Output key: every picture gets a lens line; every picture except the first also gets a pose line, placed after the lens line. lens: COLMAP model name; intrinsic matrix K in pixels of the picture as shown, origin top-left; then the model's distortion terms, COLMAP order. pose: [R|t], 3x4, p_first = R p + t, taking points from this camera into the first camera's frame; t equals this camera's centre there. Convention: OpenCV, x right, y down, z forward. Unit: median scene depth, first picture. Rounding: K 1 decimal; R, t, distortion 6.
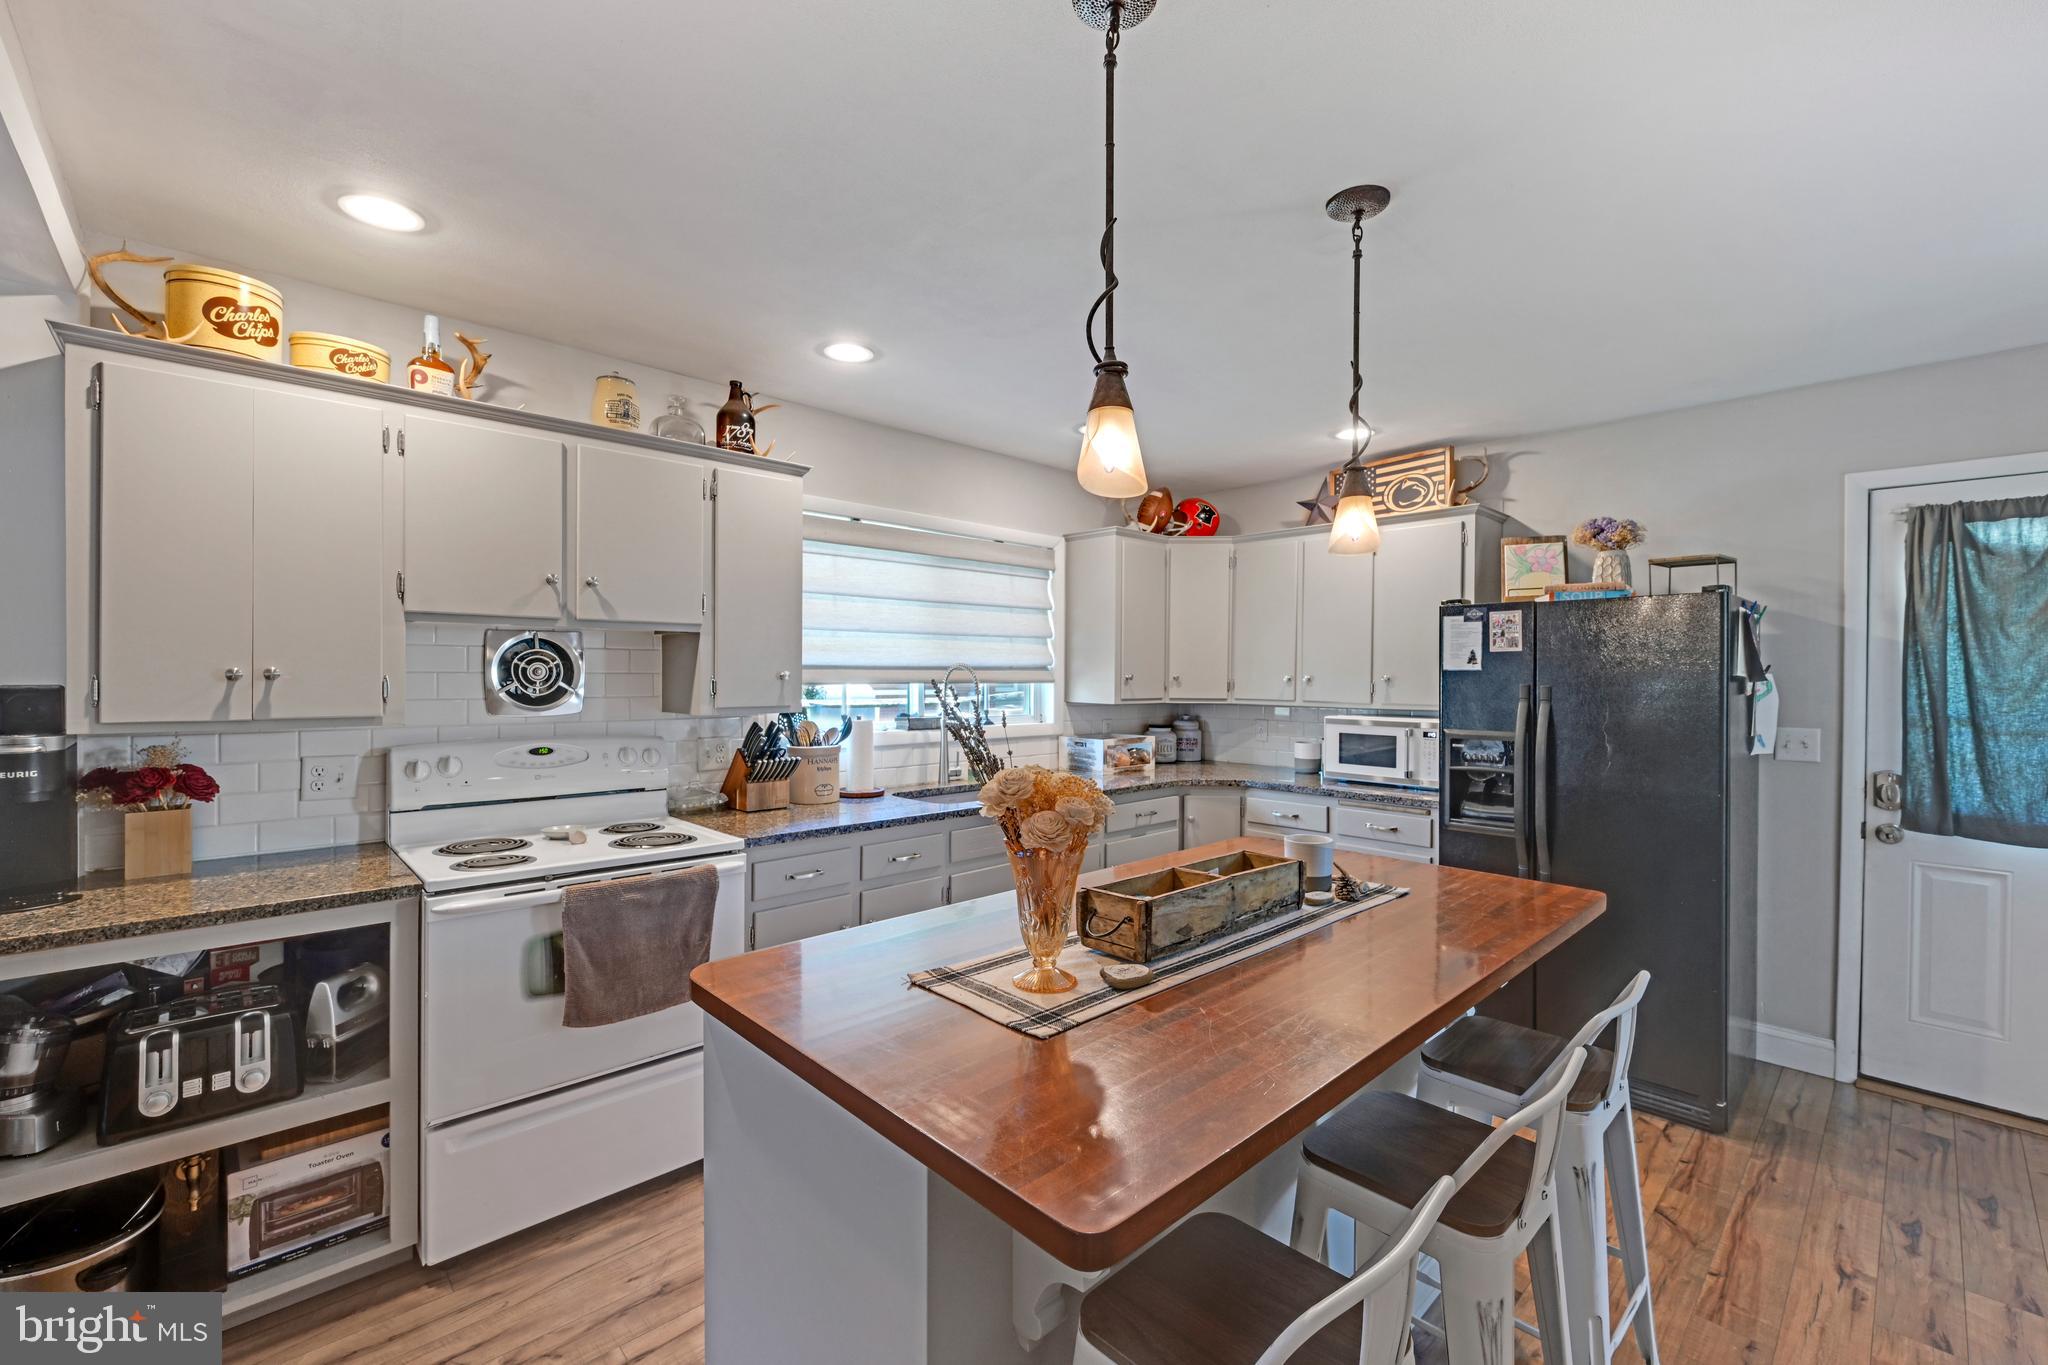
lens RADIAL K [[856.7, 0, 1033.3], [0, 856.7, 681.3], [0, 0, 1]] dist [-0.001511, -0.000337]
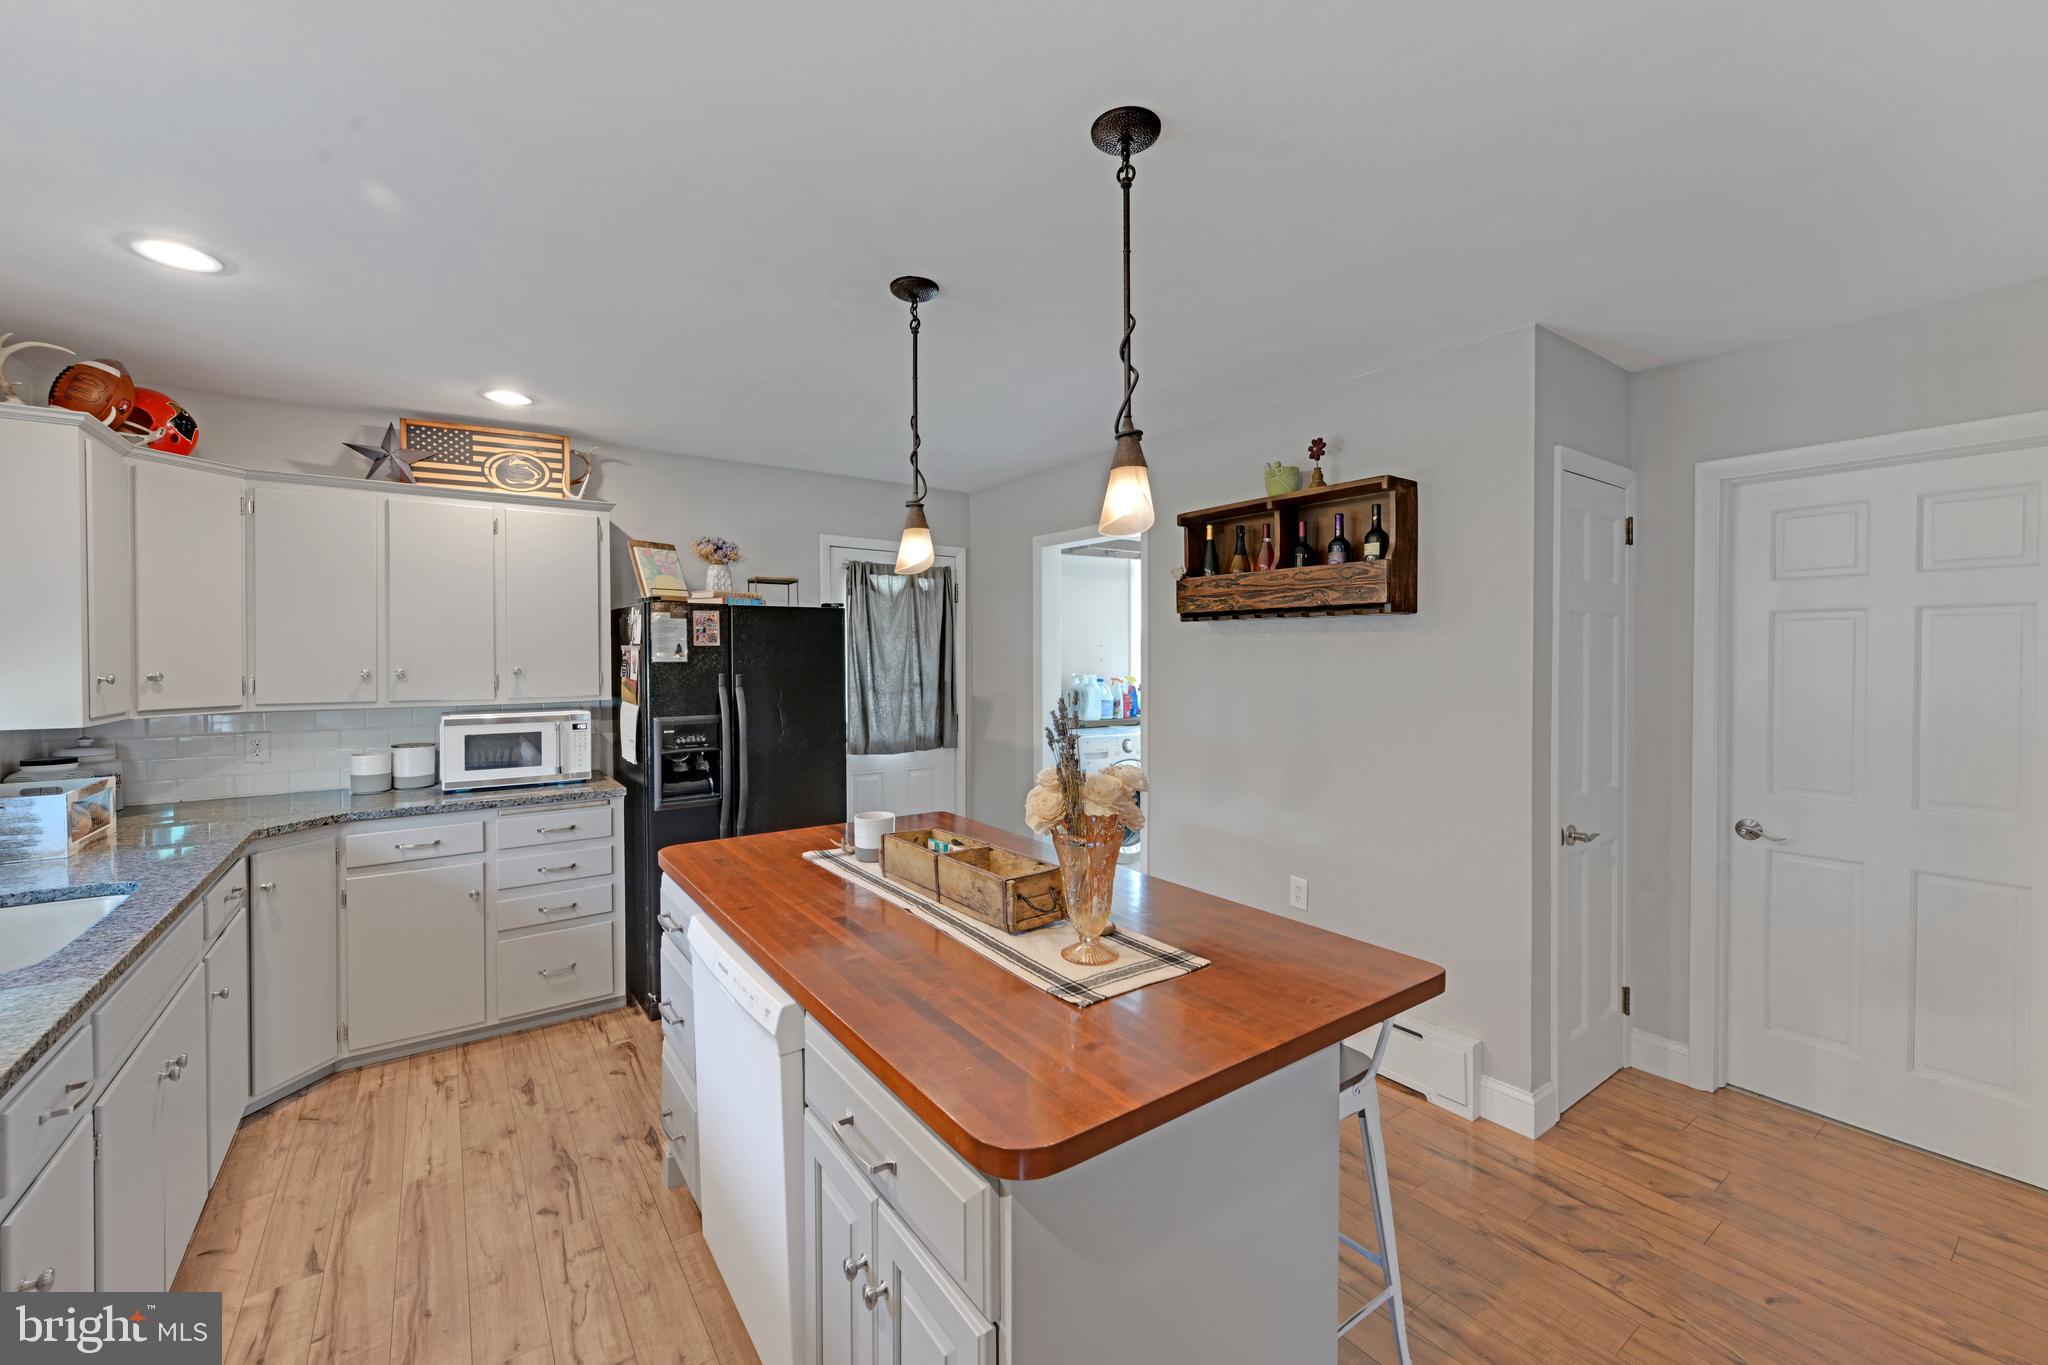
lens RADIAL K [[825.7, 0, 1005.3], [0, 825.7, 666.1], [0, 0, 1]] dist [0.001466, 0.001382]
pose [[0.155684, -0.014862, 0.987695, -0.426676], [0.013609, 0.999824, 0.012900, -0.014075], [-0.987713, 0.011434, 0.155859, 0.383174]]
